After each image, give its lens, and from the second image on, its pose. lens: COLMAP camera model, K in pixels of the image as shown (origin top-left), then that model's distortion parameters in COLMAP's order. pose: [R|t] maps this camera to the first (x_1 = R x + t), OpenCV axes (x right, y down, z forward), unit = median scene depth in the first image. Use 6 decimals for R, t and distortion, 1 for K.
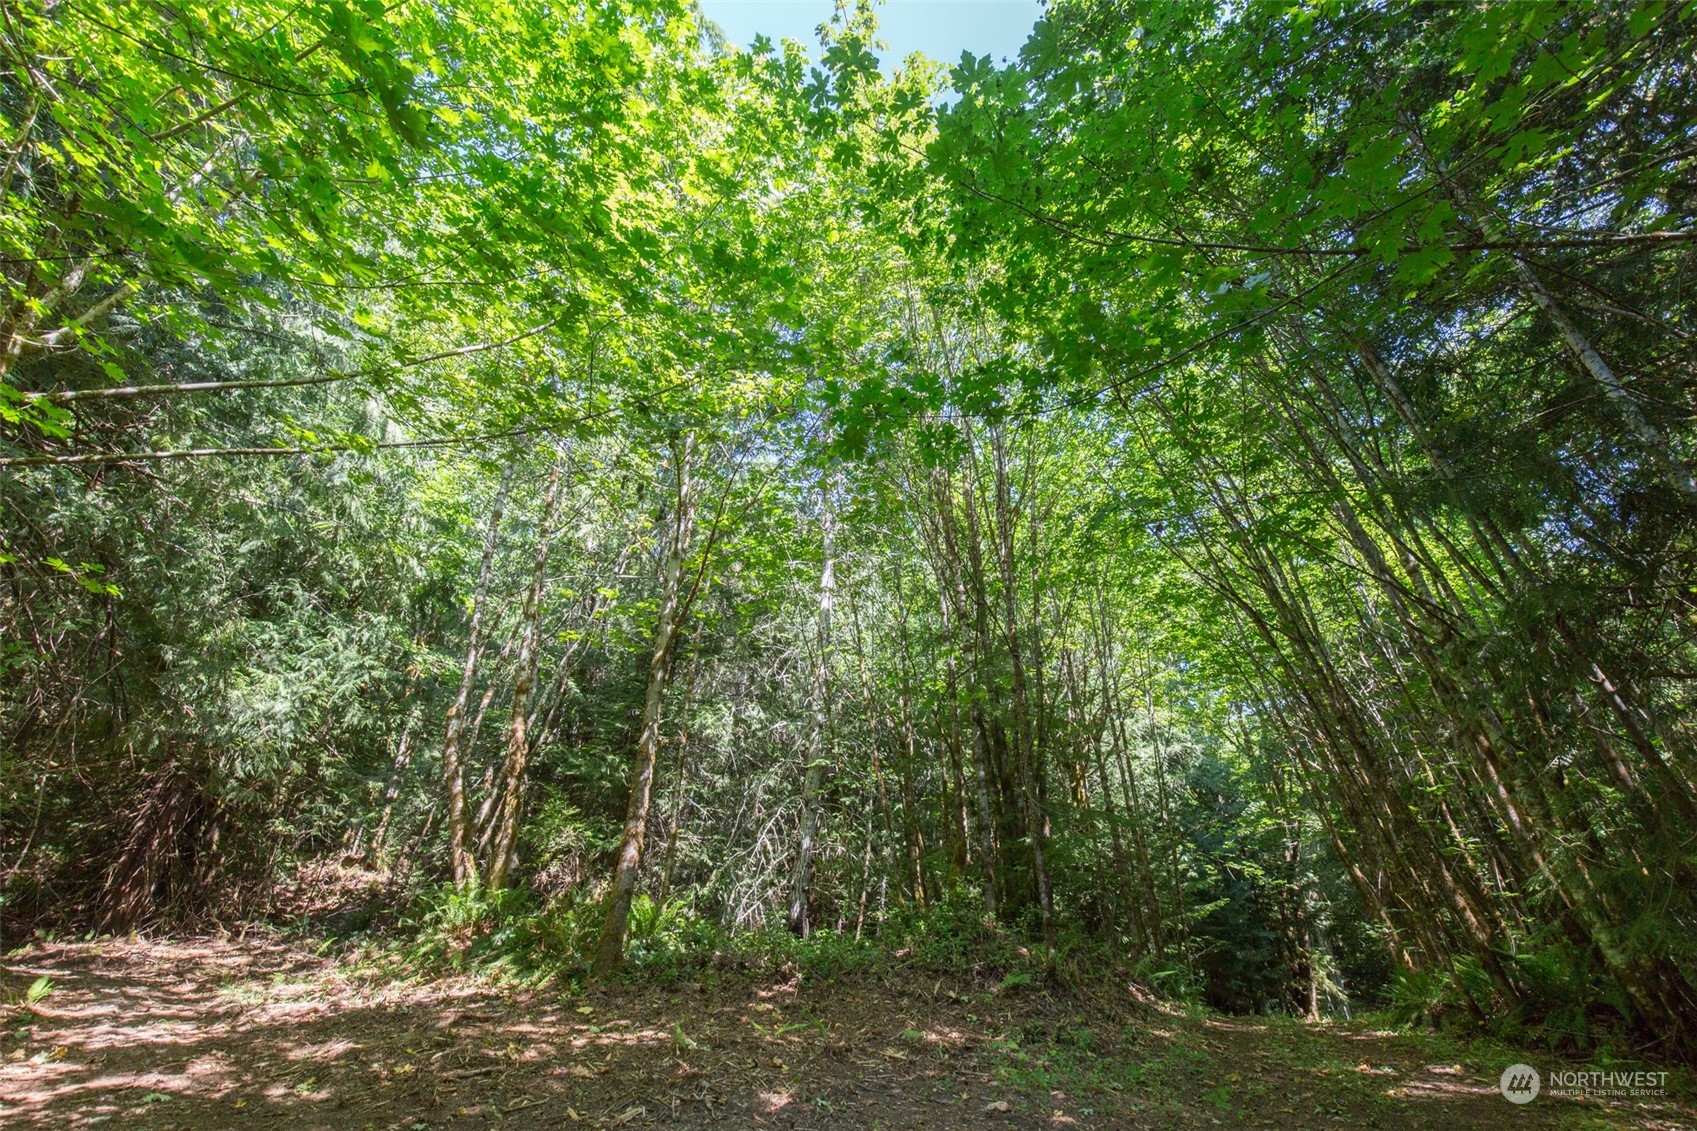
lens RADIAL K [[766.3, 0, 845.6], [0, 766.3, 549.6], [0, 0, 1]] dist [0.030555, -0.017903]
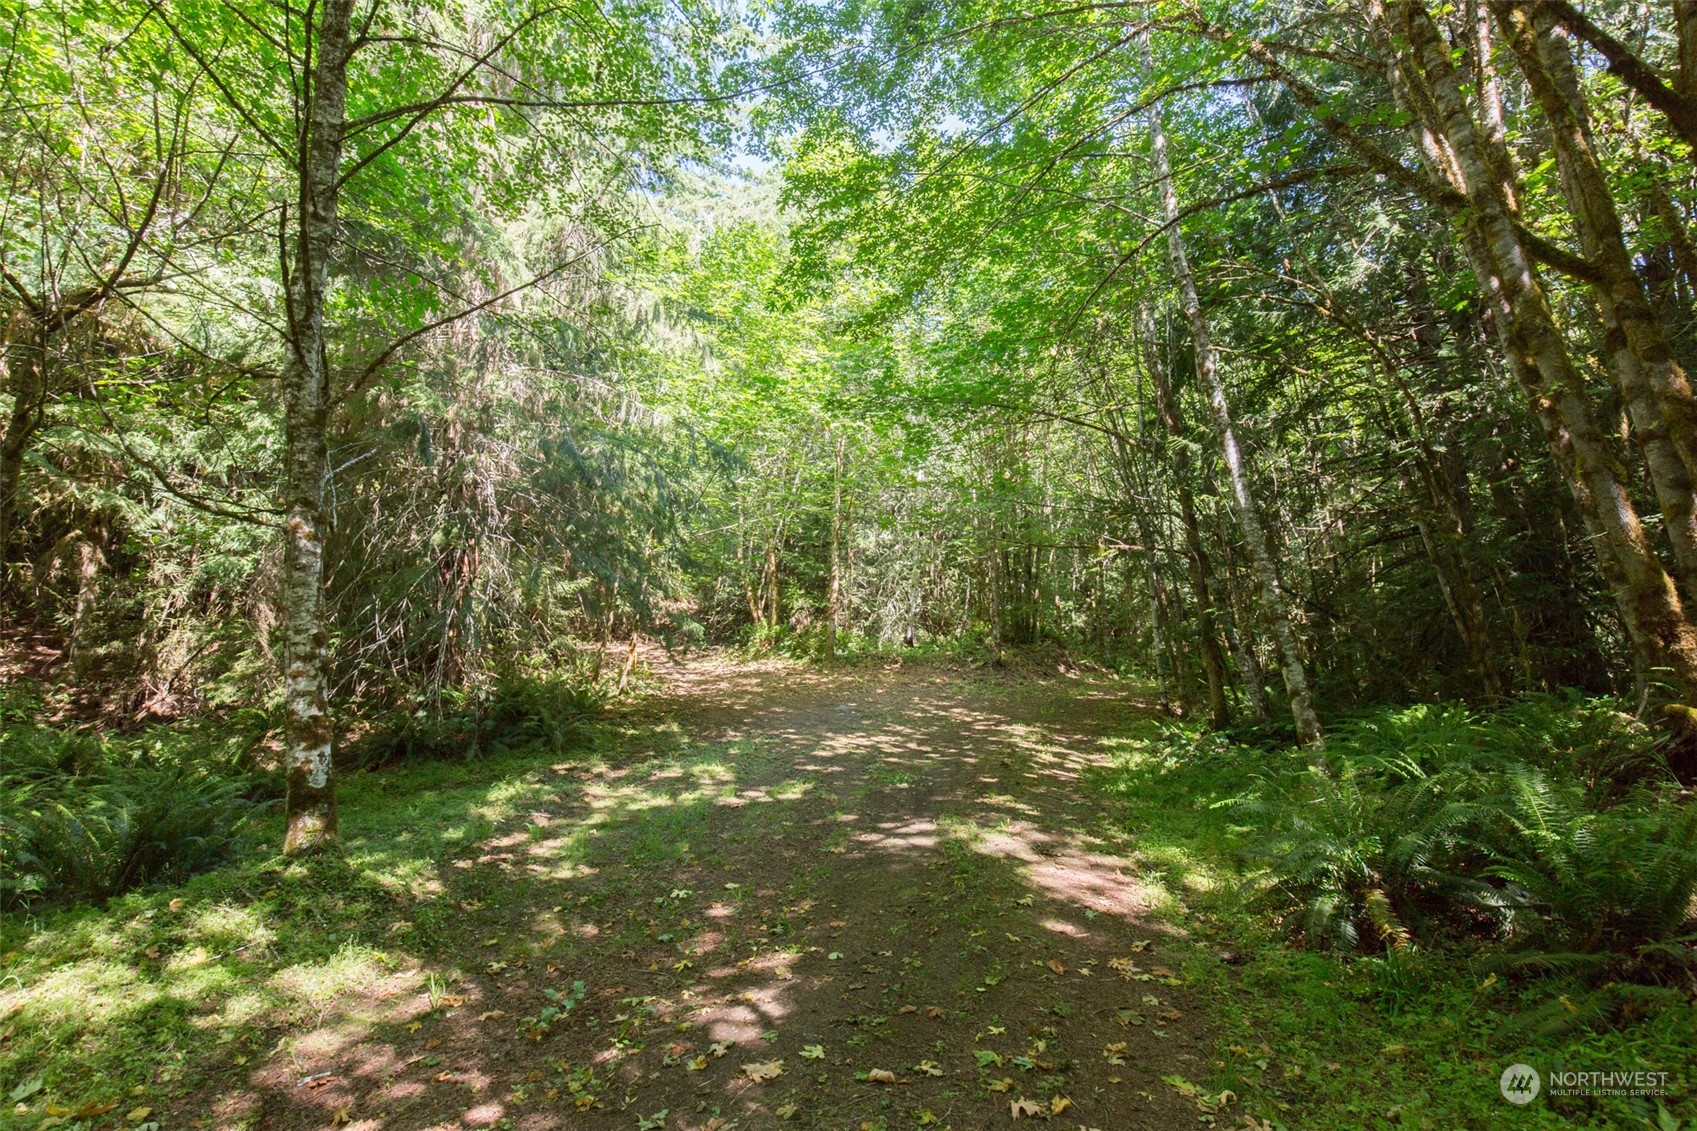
lens RADIAL K [[766.3, 0, 845.6], [0, 766.3, 549.6], [0, 0, 1]] dist [0.030555, -0.017903]
pose [[0.975491, -0.031624, -0.217757, 0.219691], [0.107626, 0.931734, 0.346825, -0.476482], [0.191924, -0.361761, 0.912302, -0.837481]]
